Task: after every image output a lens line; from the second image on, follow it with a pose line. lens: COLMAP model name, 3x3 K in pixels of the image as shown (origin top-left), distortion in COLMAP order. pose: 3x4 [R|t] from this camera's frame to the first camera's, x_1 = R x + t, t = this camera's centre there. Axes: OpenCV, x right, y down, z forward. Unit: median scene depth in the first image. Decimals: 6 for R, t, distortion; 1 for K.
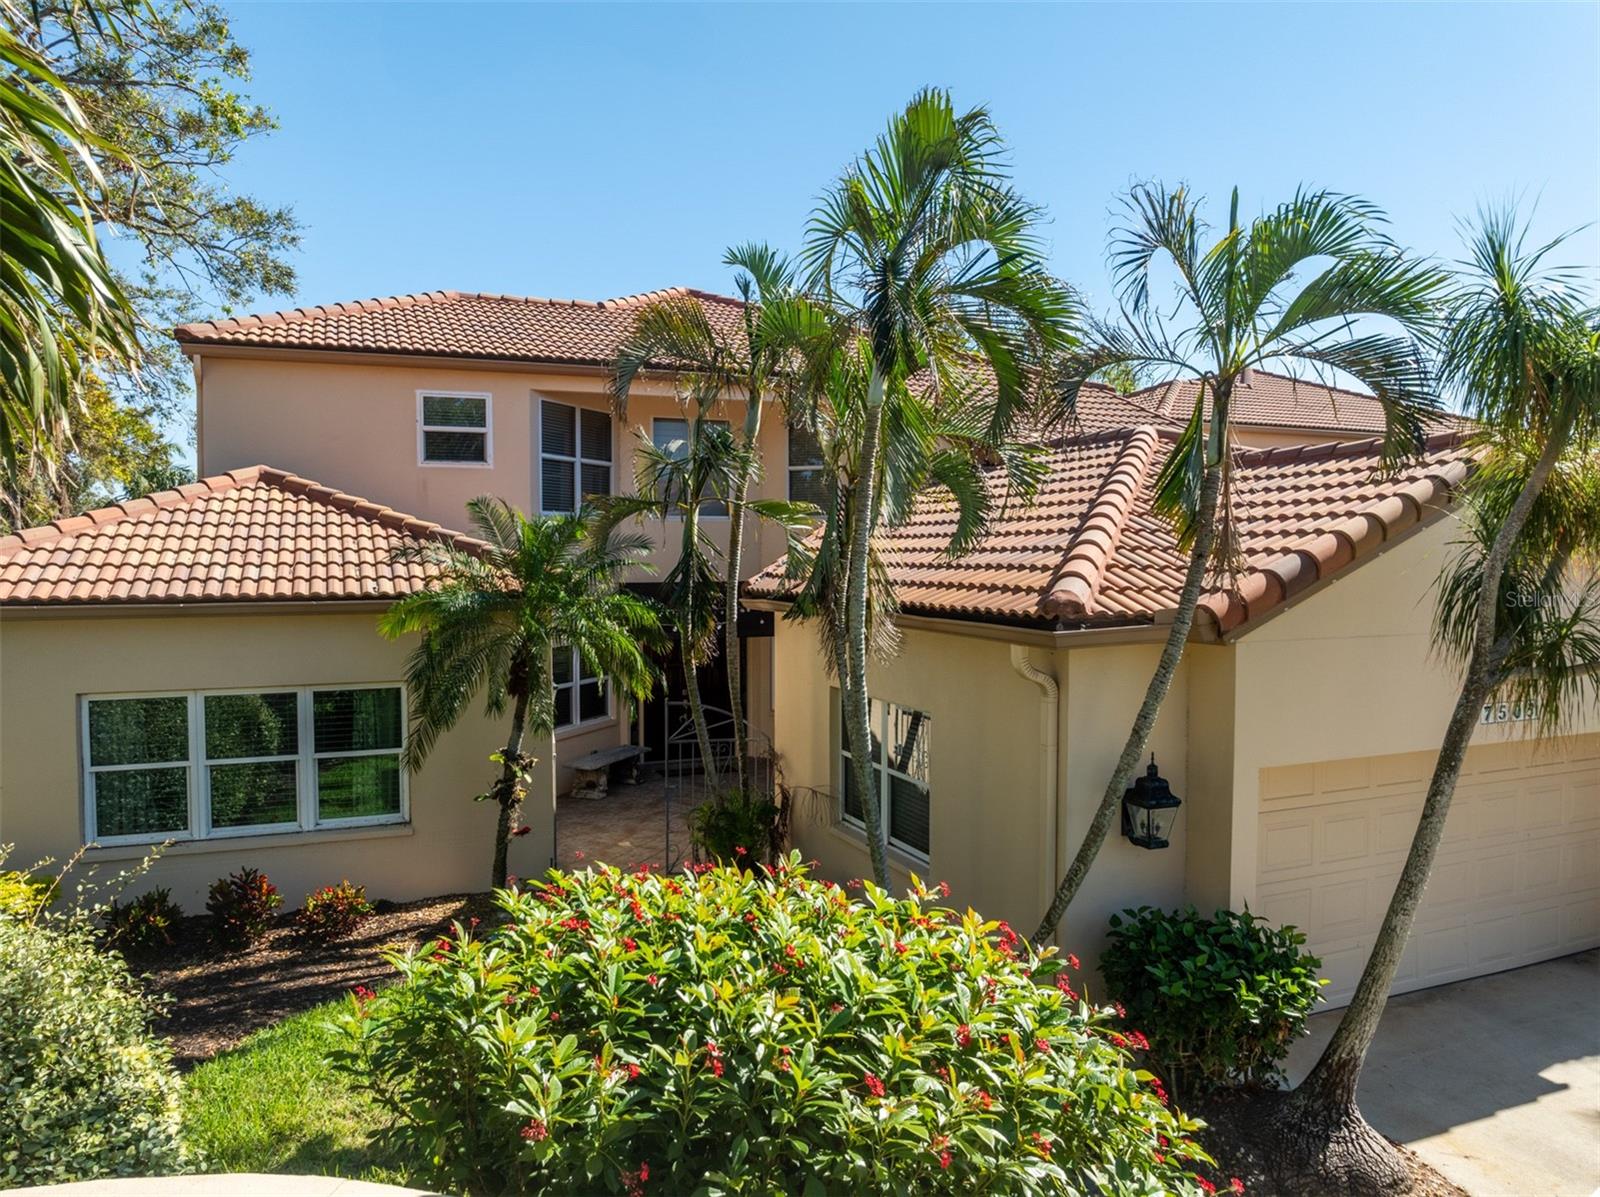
lens RADIAL K [[1127.4, 0, 794.1], [0, 1127.4, 594.5], [0, 0, 1]] dist [-0.023568, 0.007414]
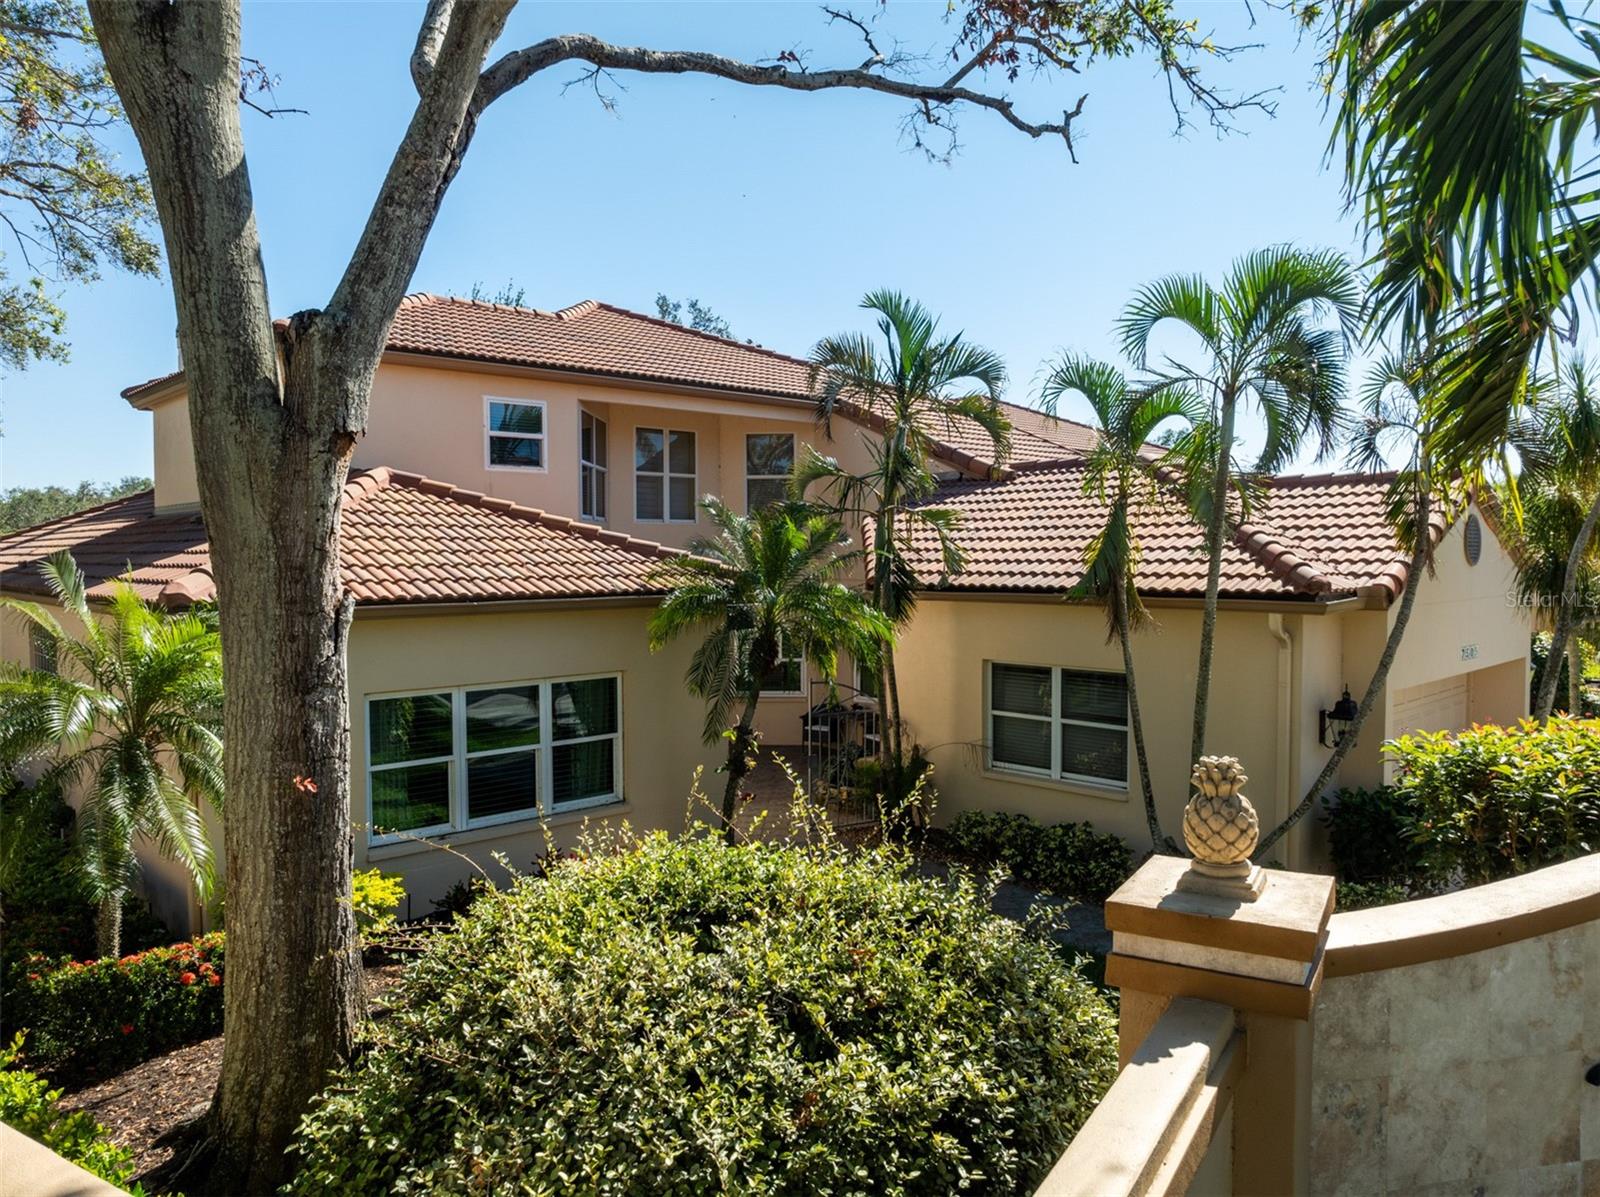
lens RADIAL K [[1127.4, 0, 798.2], [0, 1127.4, 603.6], [0, 0, 1]] dist [-0.023568, 0.007414]
pose [[0.933038, -0.021320, 0.359146, -0.439965], [0.019476, 0.999772, 0.008754, 0.003943], [-0.359251, -0.001173, 0.933240, -0.059953]]
